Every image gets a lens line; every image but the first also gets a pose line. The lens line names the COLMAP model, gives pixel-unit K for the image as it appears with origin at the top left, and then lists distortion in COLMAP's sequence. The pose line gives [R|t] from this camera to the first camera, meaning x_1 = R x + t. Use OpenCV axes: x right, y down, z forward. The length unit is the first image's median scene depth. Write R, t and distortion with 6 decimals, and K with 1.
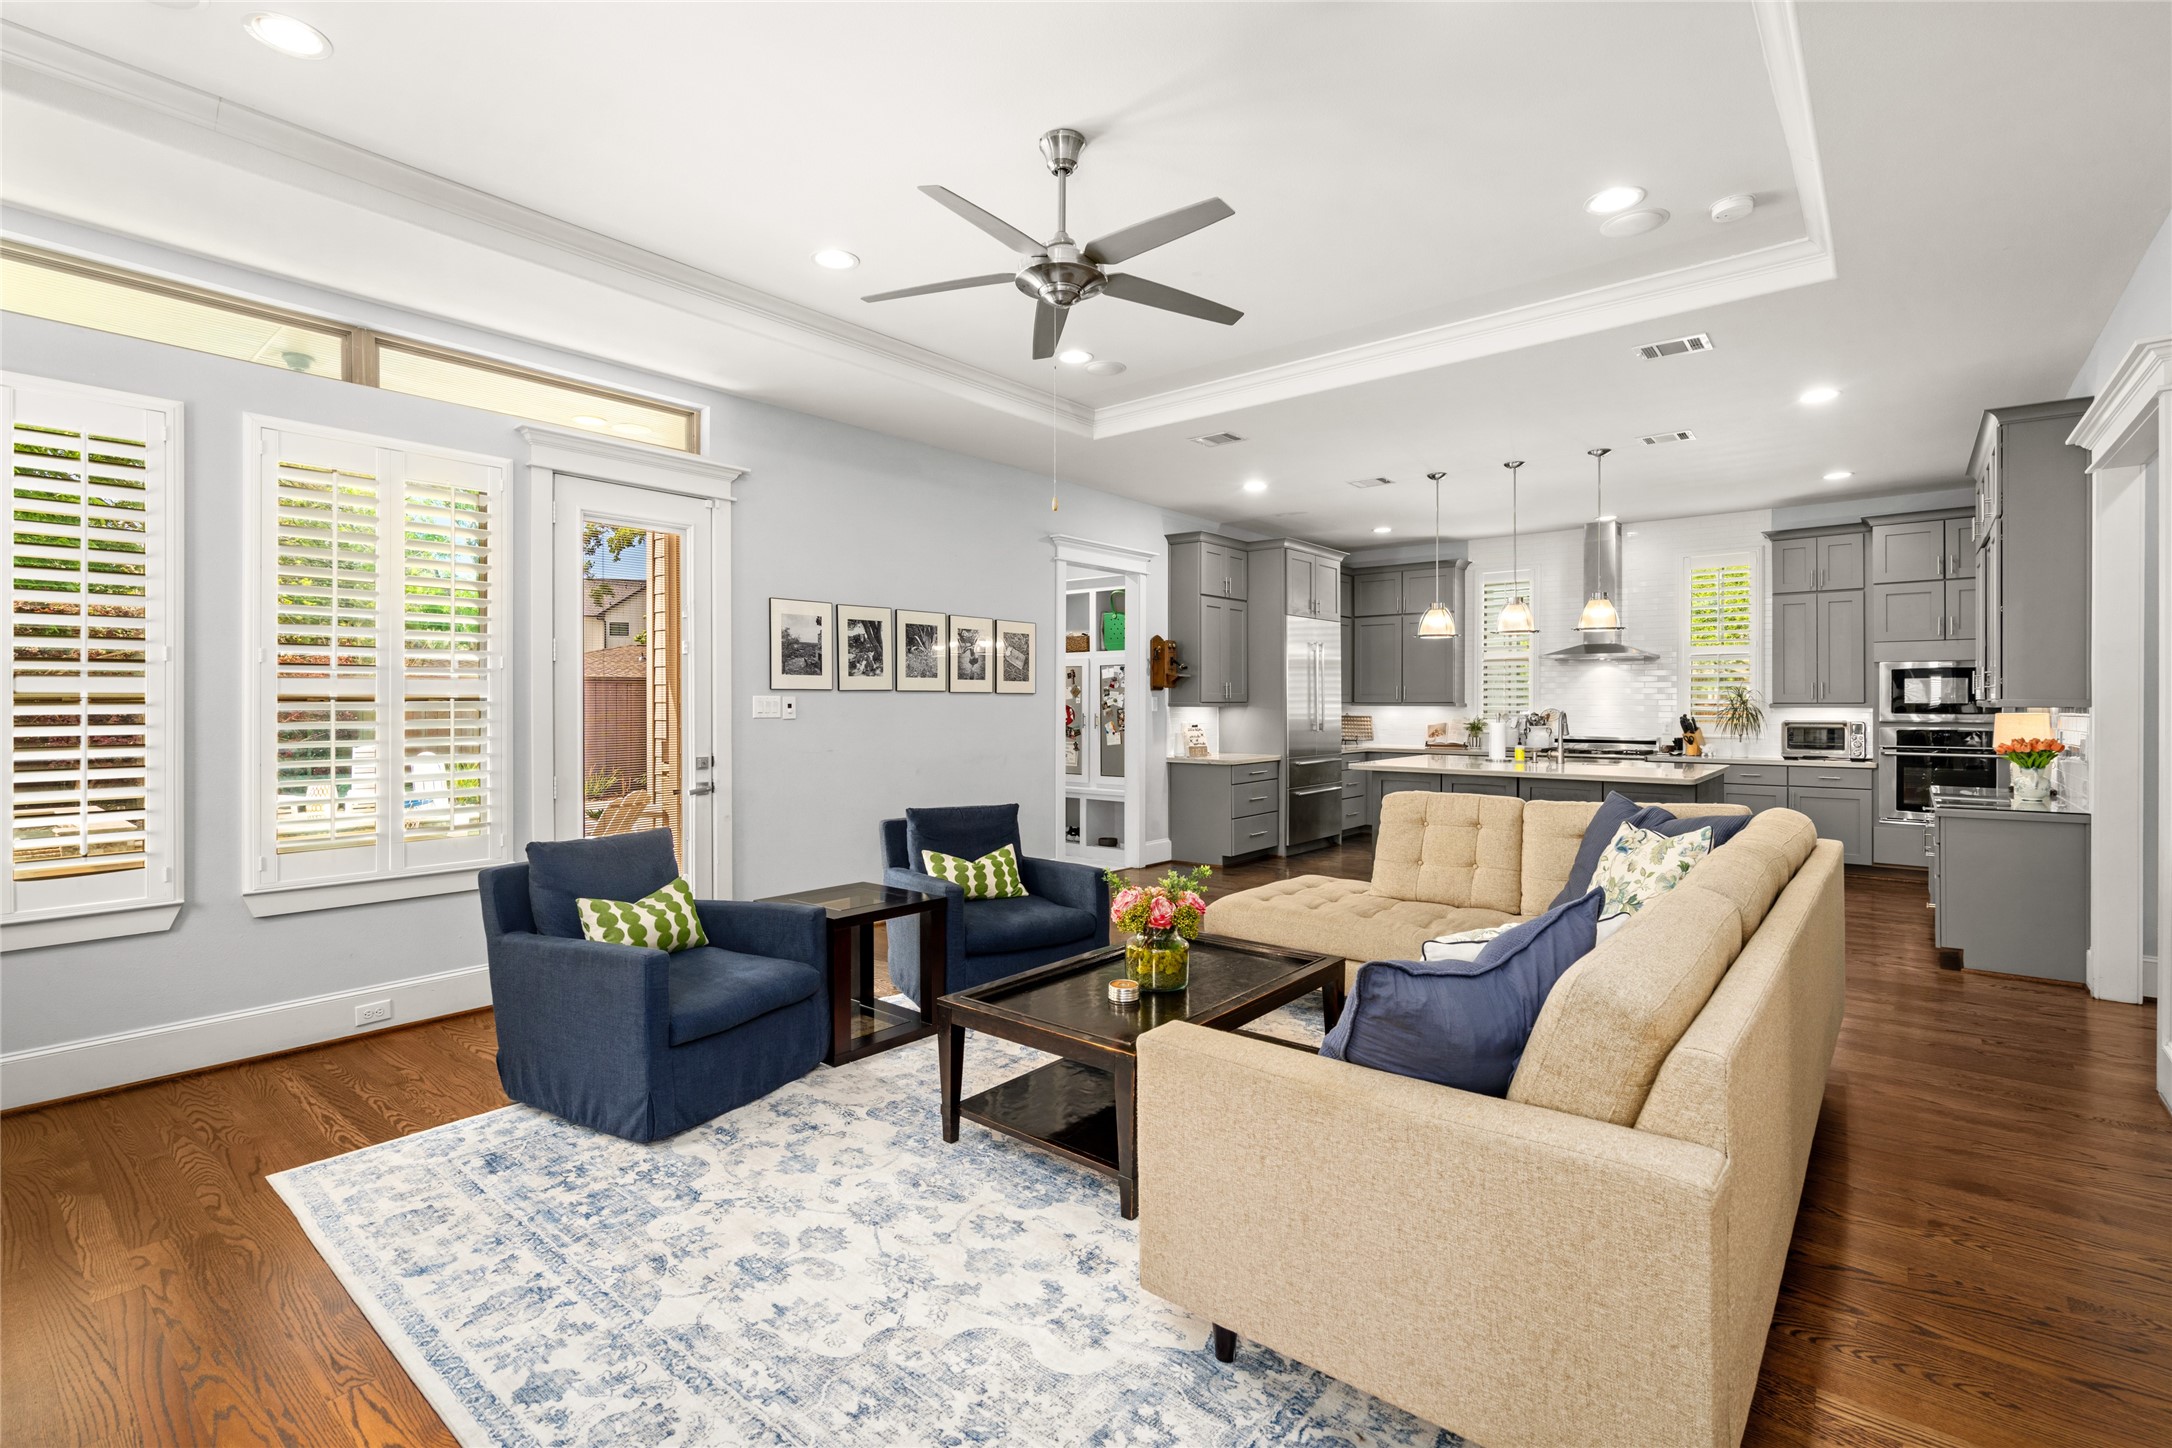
lens RADIAL K [[1000.2, 0, 1080.3], [0, 1000.2, 709.6], [0, 0, 1]] dist [0.001365, -0.000284]
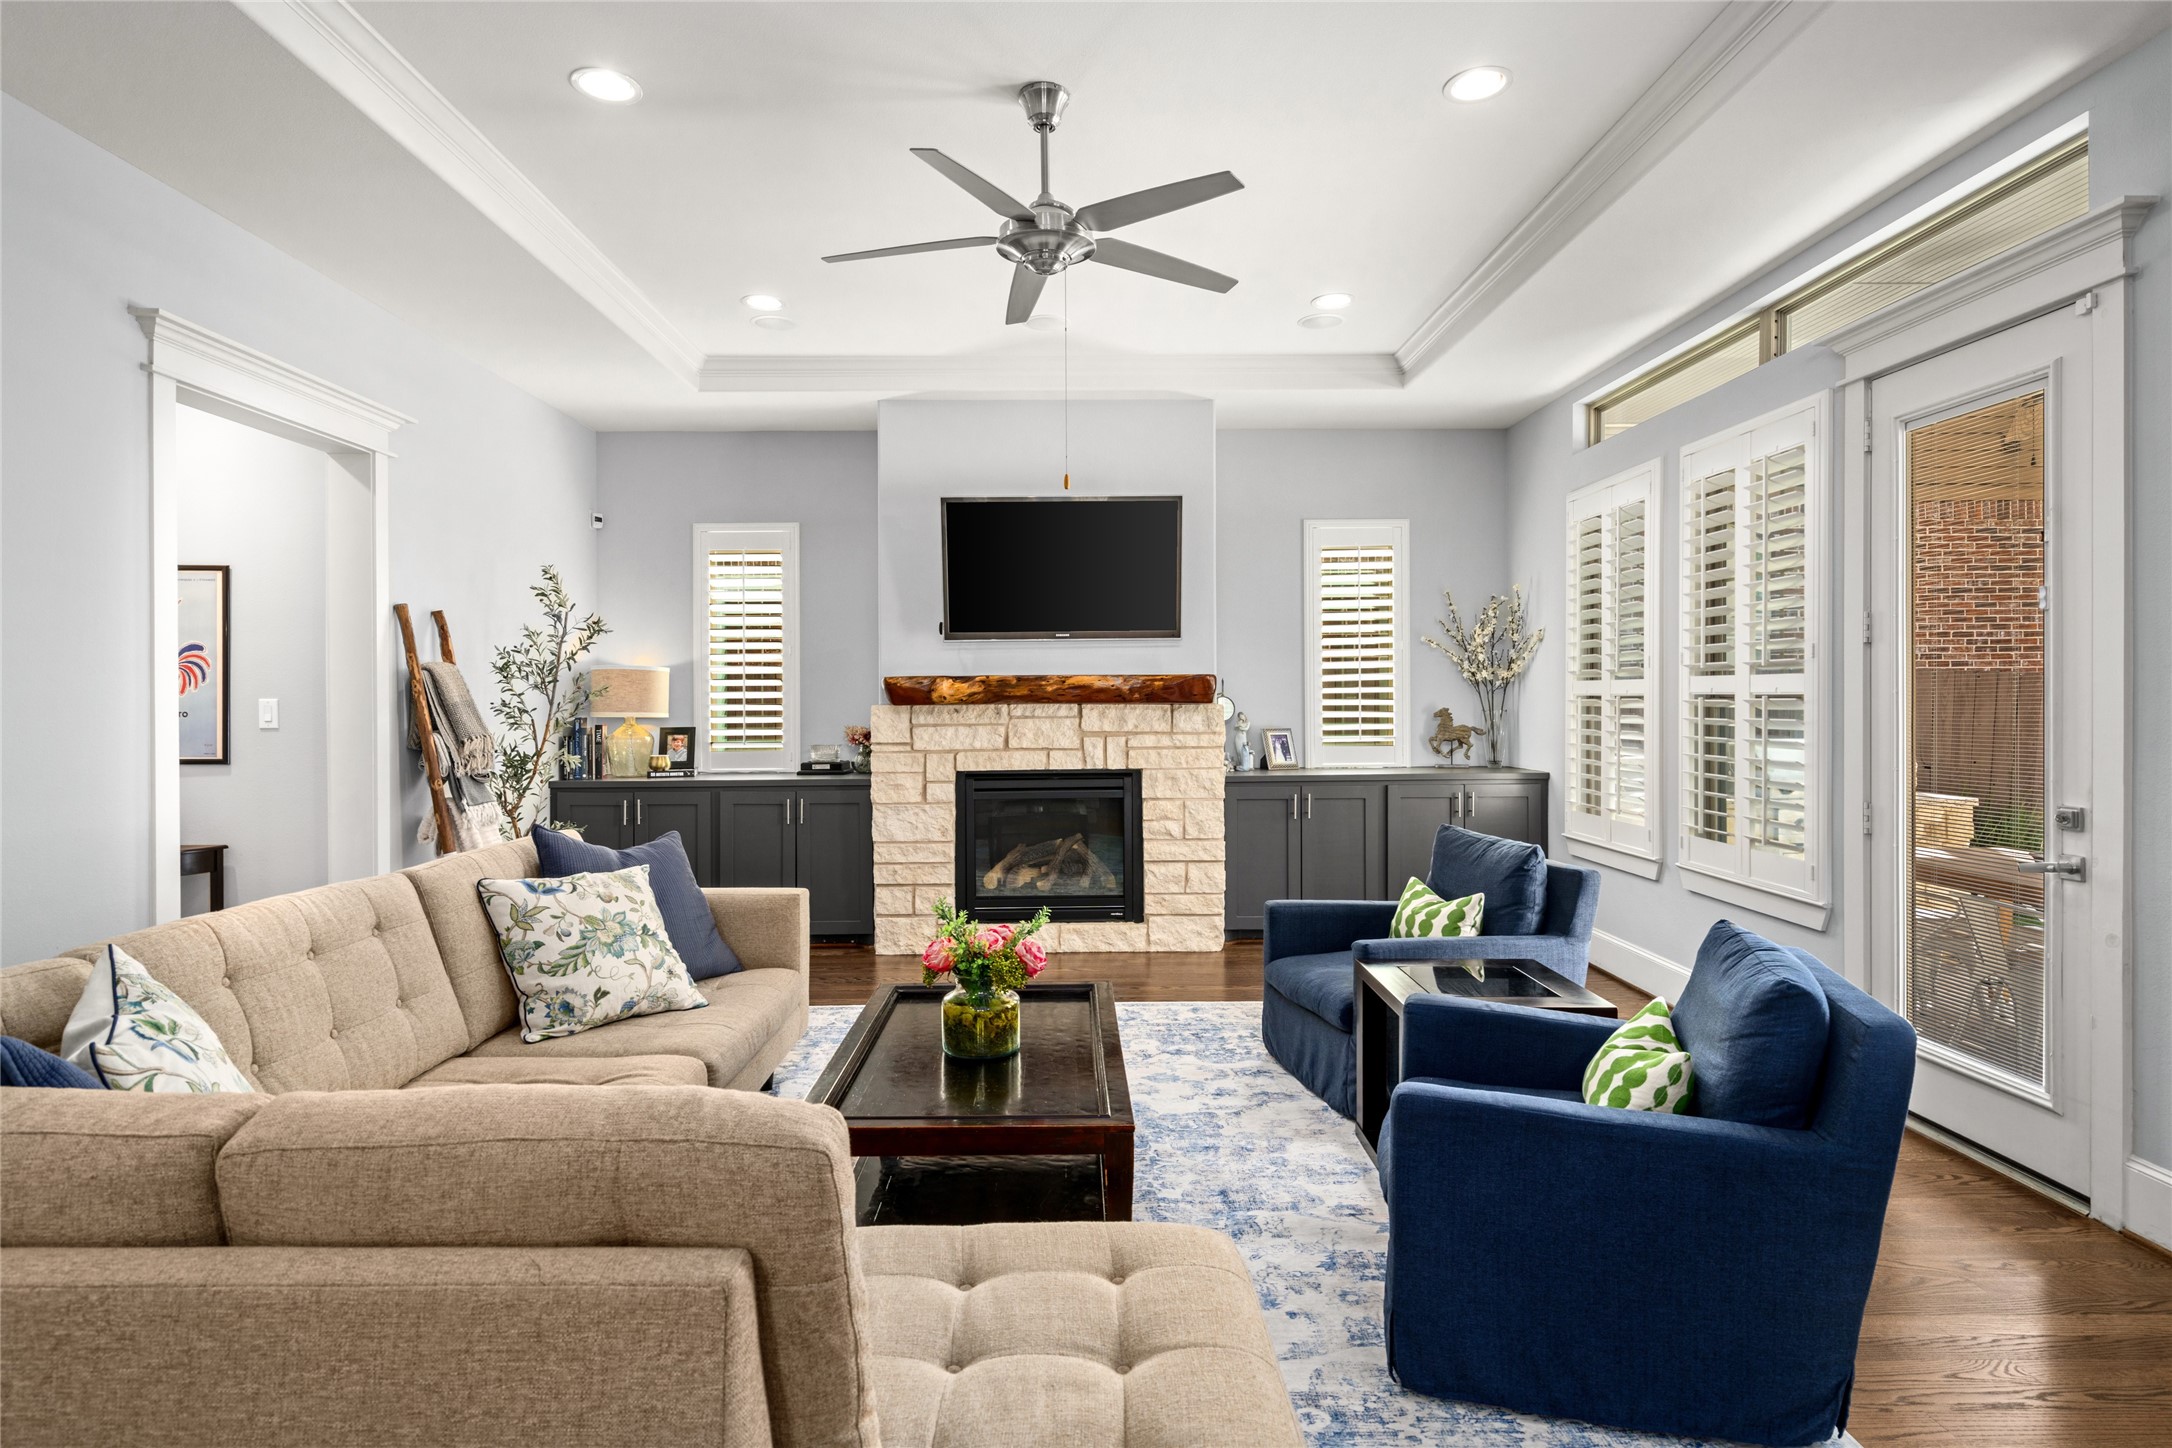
lens RADIAL K [[1114.7, 0, 1097.6], [0, 1114.7, 696.3], [0, 0, 1]] dist [-0.003228, 0.003264]
pose [[-0.757571, 0.002247, -0.652749, 0.244891], [0.001444, 0.999997, 0.001767, -0.006924], [0.652752, 0.000396, -0.757572, 0.722129]]
